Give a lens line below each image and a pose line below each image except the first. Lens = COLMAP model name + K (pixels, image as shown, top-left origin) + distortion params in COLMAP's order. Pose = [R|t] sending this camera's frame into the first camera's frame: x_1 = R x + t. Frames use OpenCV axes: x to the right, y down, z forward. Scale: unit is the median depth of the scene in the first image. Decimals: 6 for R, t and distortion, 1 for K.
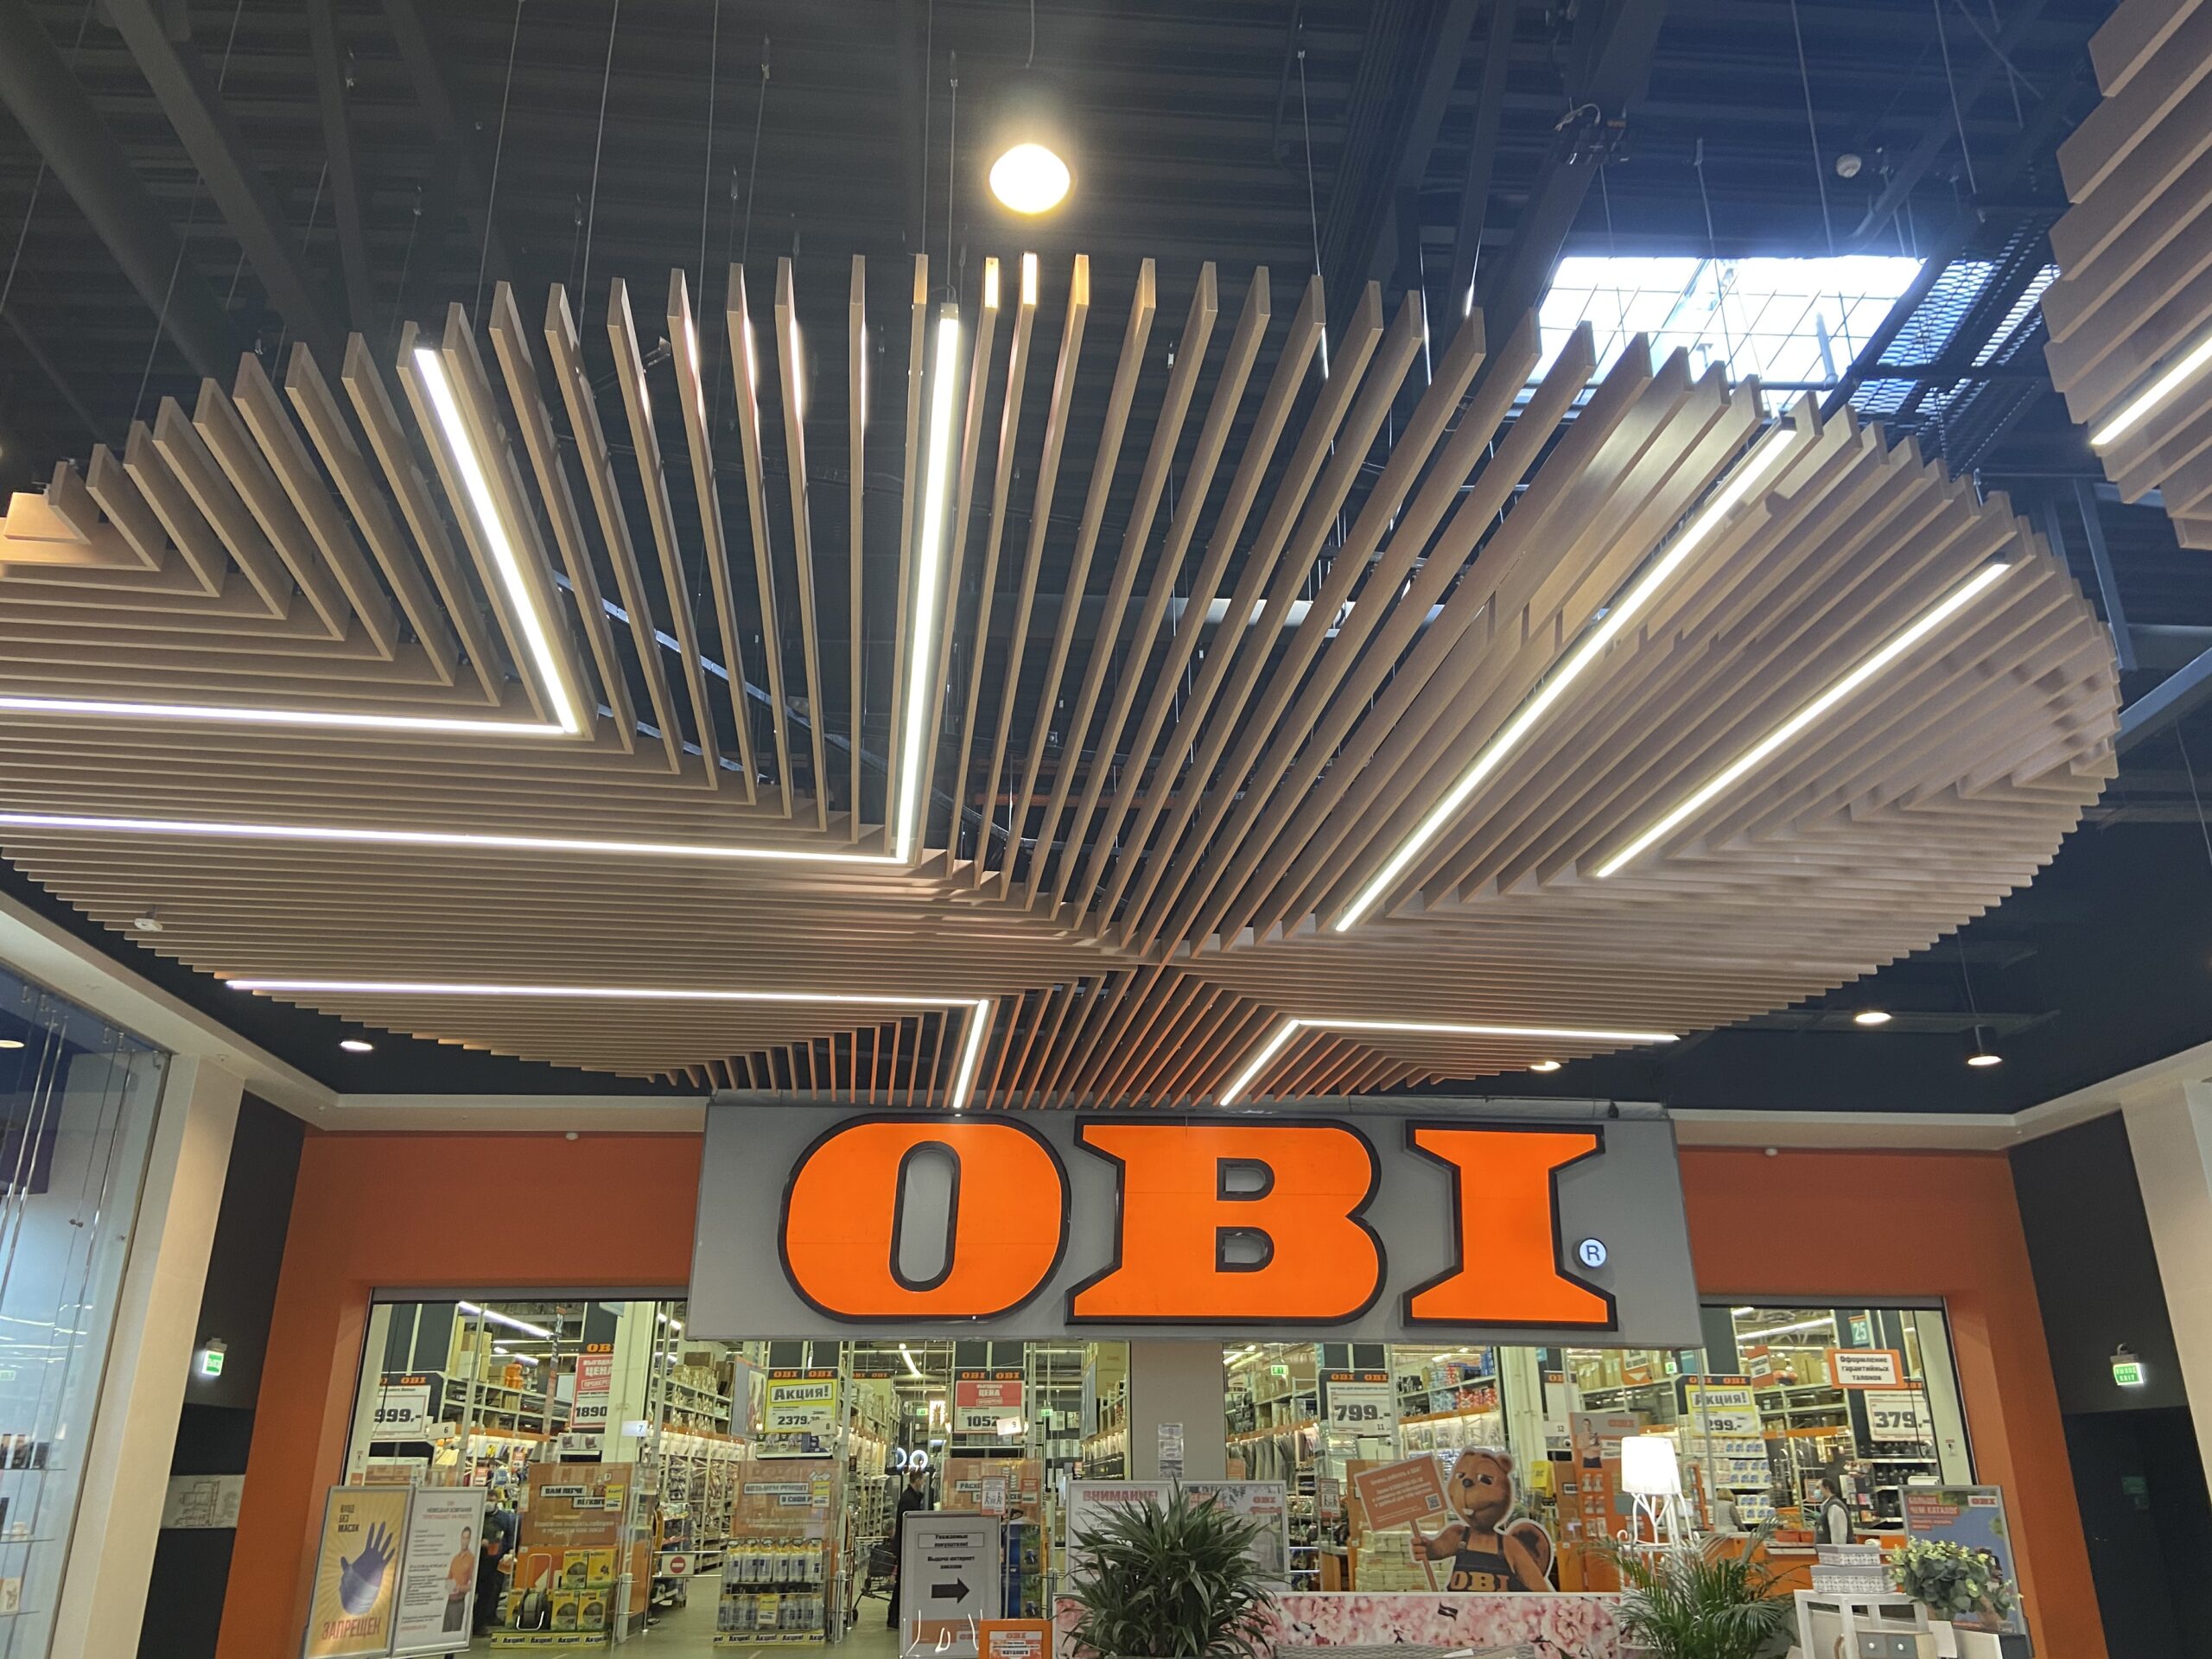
lens RADIAL K [[1645.5, 0, 1106.0], [0, 1645.5, 829.5], [0, 0, 1]] dist [0.142155, -0.174603]
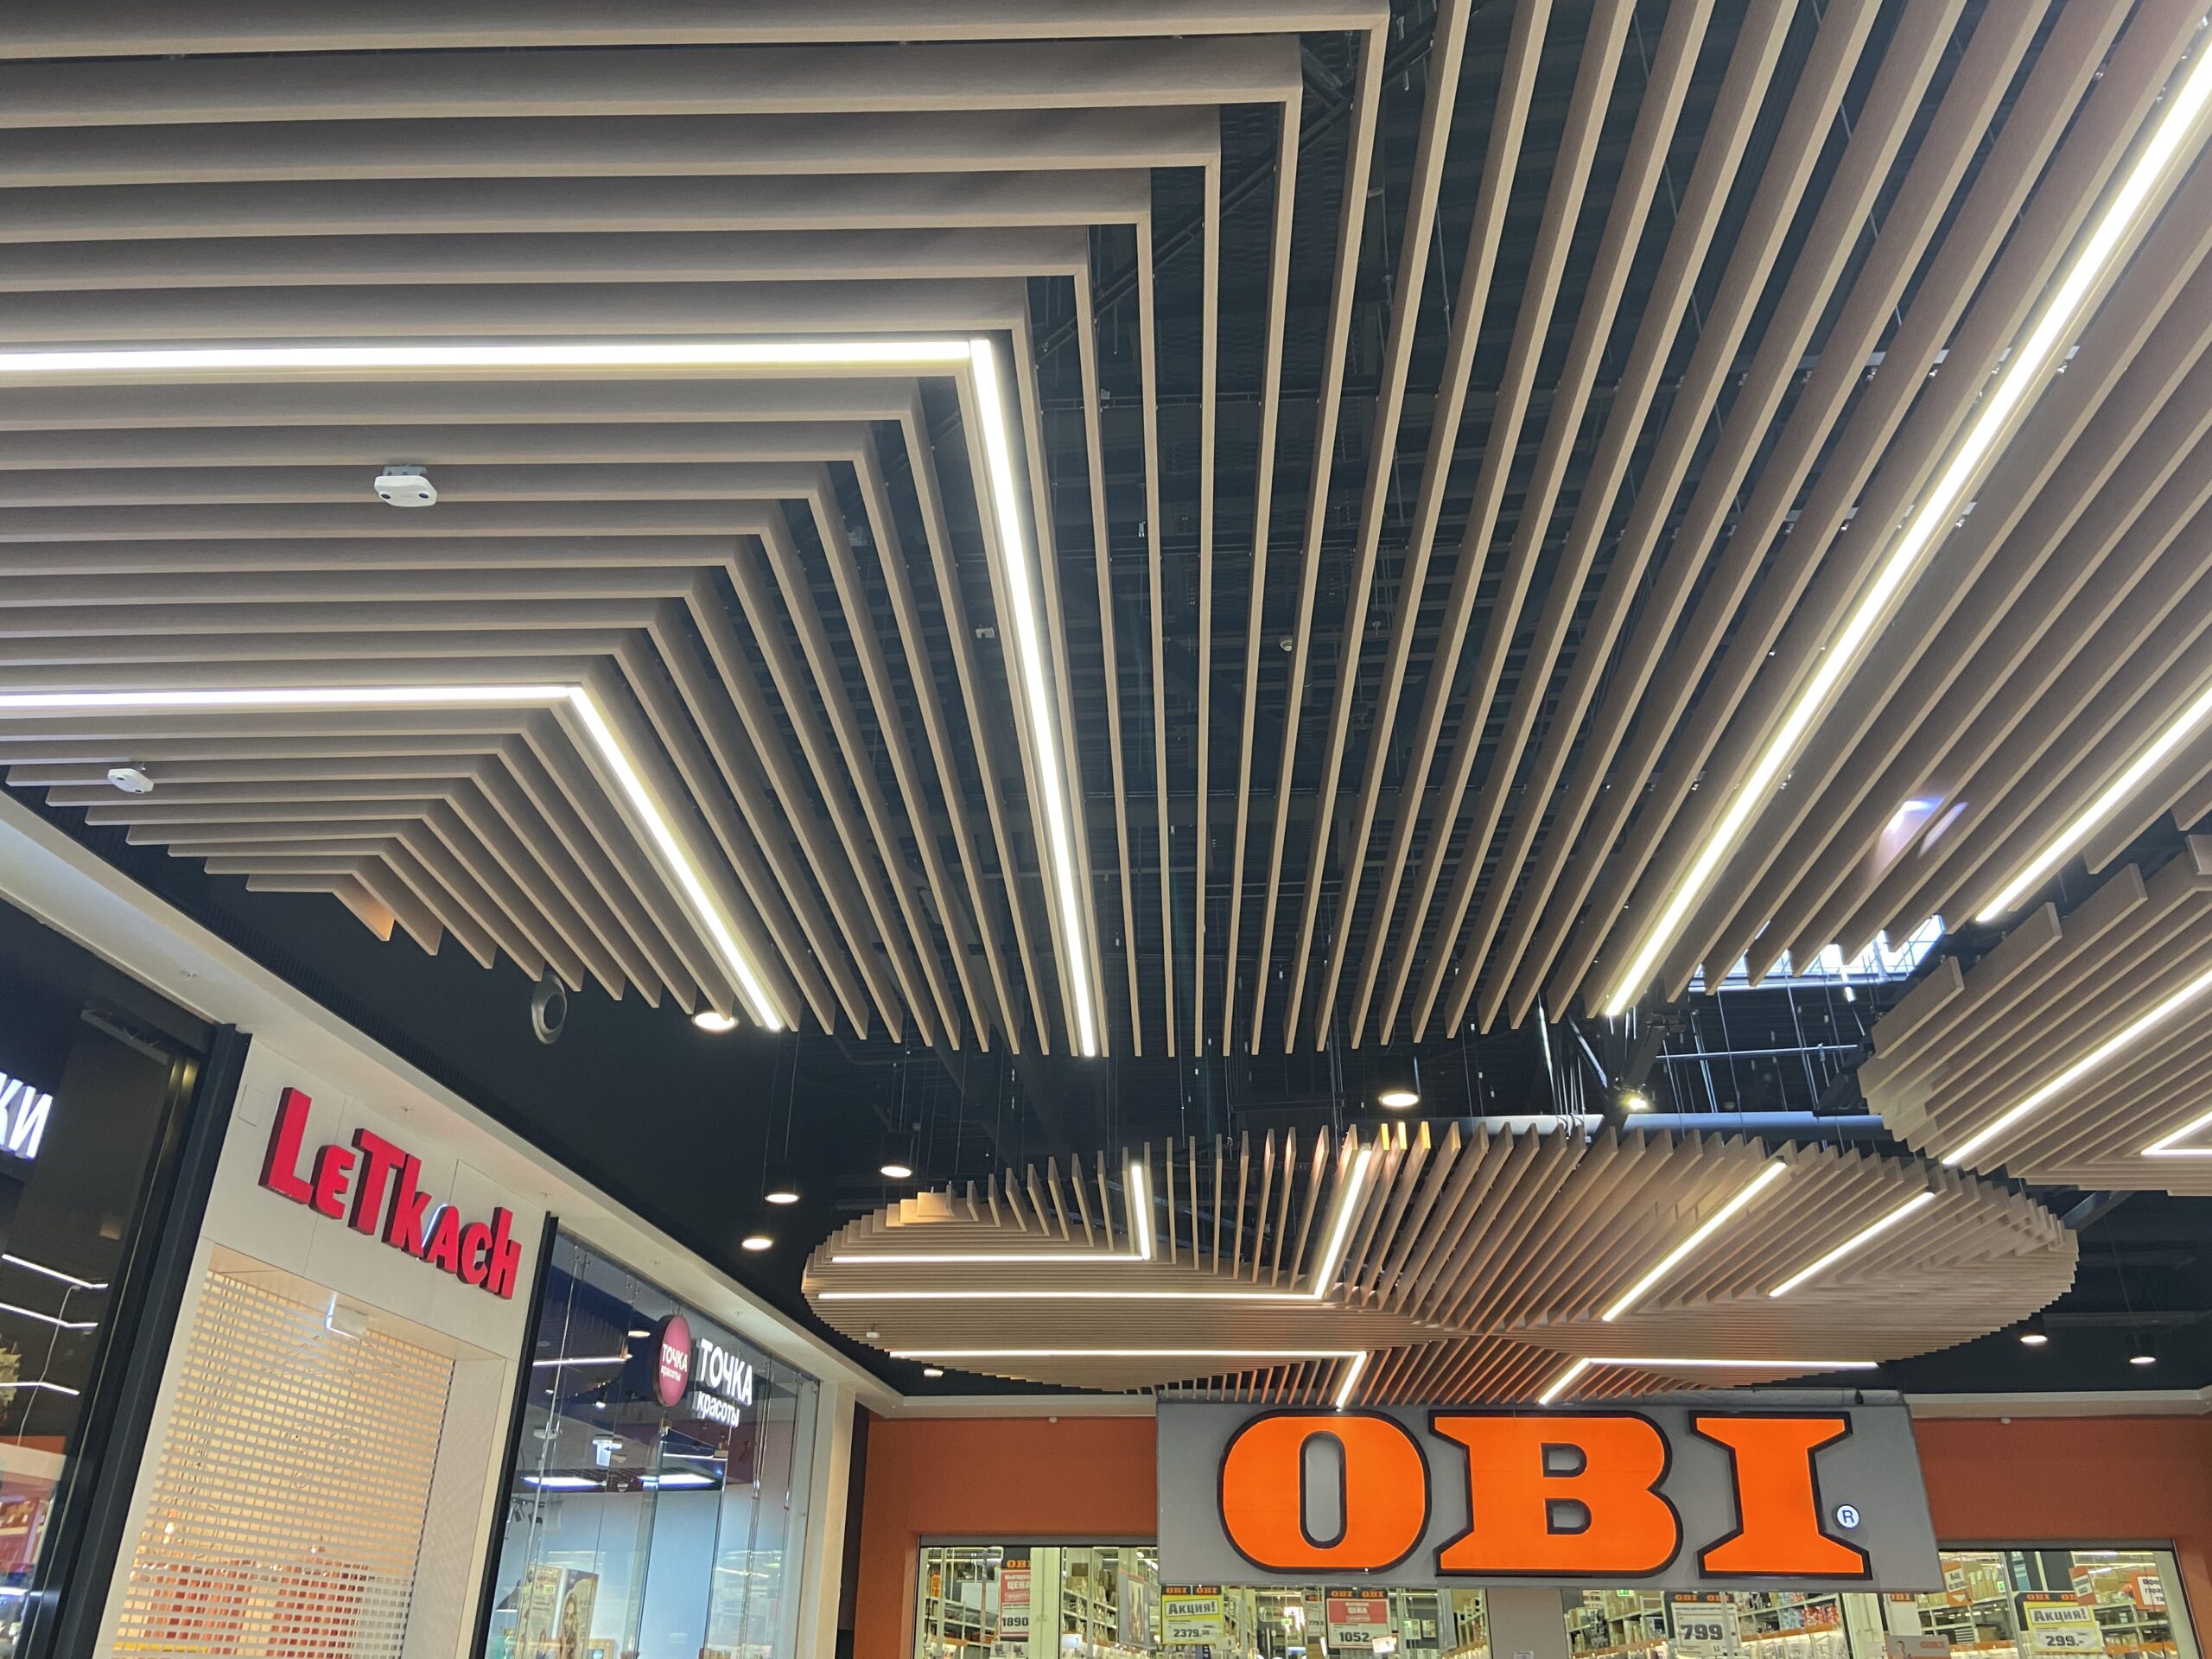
lens RADIAL K [[1645.5, 0, 1106.0], [0, 1645.5, 829.5], [0, 0, 1]] dist [0.142155, -0.174603]
pose [[0.982553, -0.077446, -0.169092, -0.008495], [0.060277, 0.992705, -0.104415, -0.162614], [0.175945, 0.092401, 0.980054, -0.405432]]
